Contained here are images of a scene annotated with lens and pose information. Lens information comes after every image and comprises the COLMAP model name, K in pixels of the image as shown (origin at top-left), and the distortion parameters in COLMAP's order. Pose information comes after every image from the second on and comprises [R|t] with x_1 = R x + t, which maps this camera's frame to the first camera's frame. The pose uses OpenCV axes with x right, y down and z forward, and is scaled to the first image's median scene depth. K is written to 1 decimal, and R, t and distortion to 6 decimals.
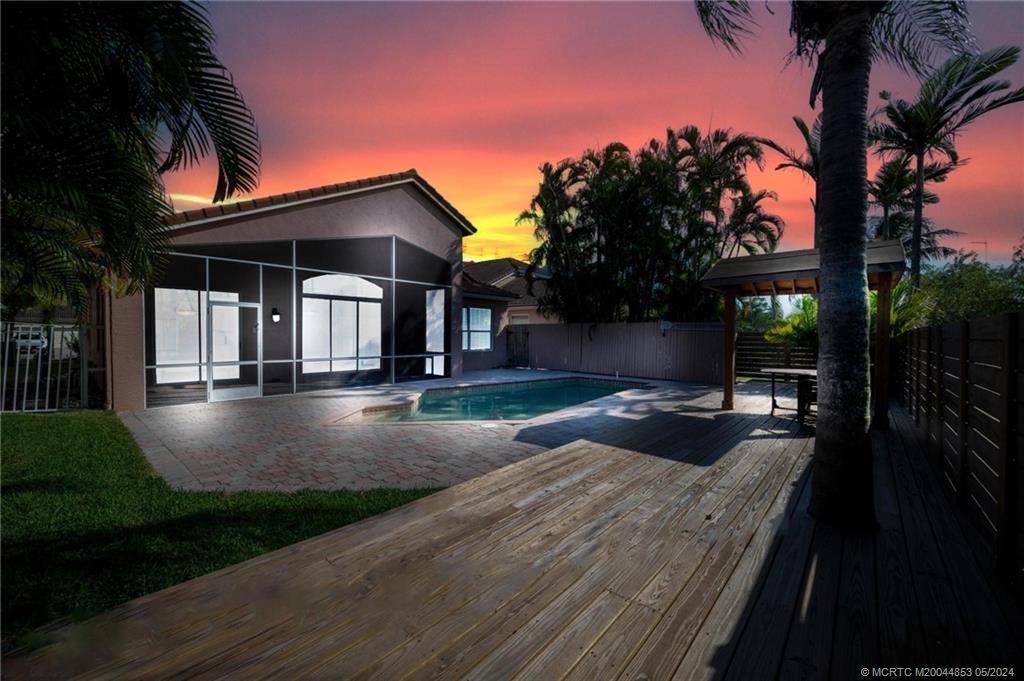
lens RADIAL K [[399.1, 0, 512.0], [0, 399.1, 340.5], [0, 0, 1]] dist [0.000203, -0.000050]
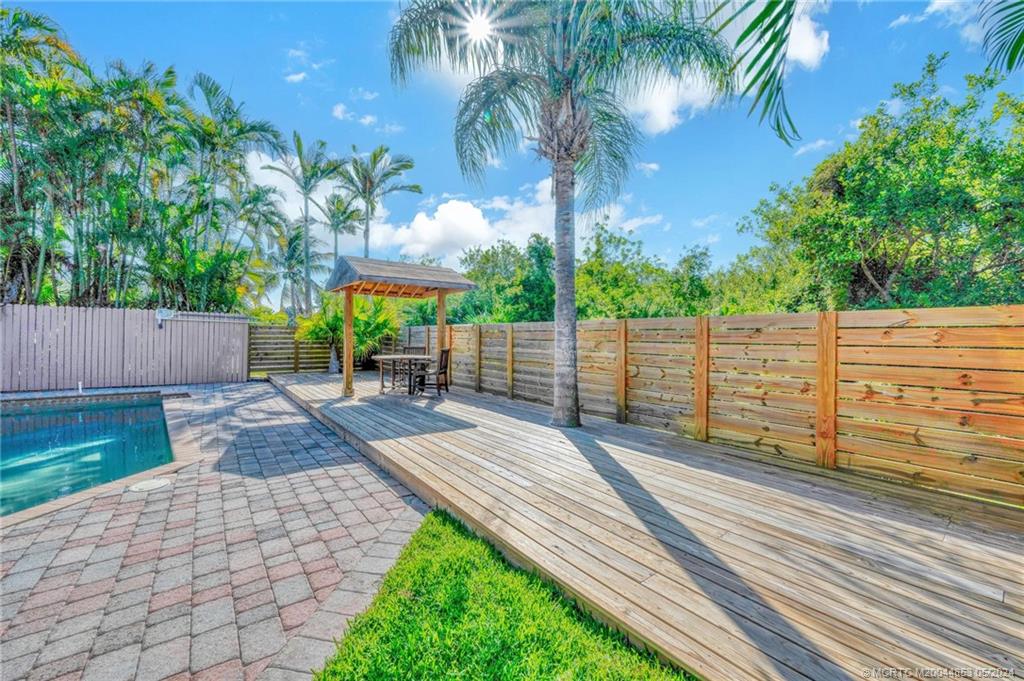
lens RADIAL K [[399.1, 0, 512.0], [0, 399.1, 340.5], [0, 0, 1]] dist [0.000203, -0.000050]
pose [[0.197540, -0.010979, 0.980233, -0.518200], [0.002866, 0.999939, 0.010622, 0.014896], [-0.980291, 0.000711, 0.197559, 0.434855]]
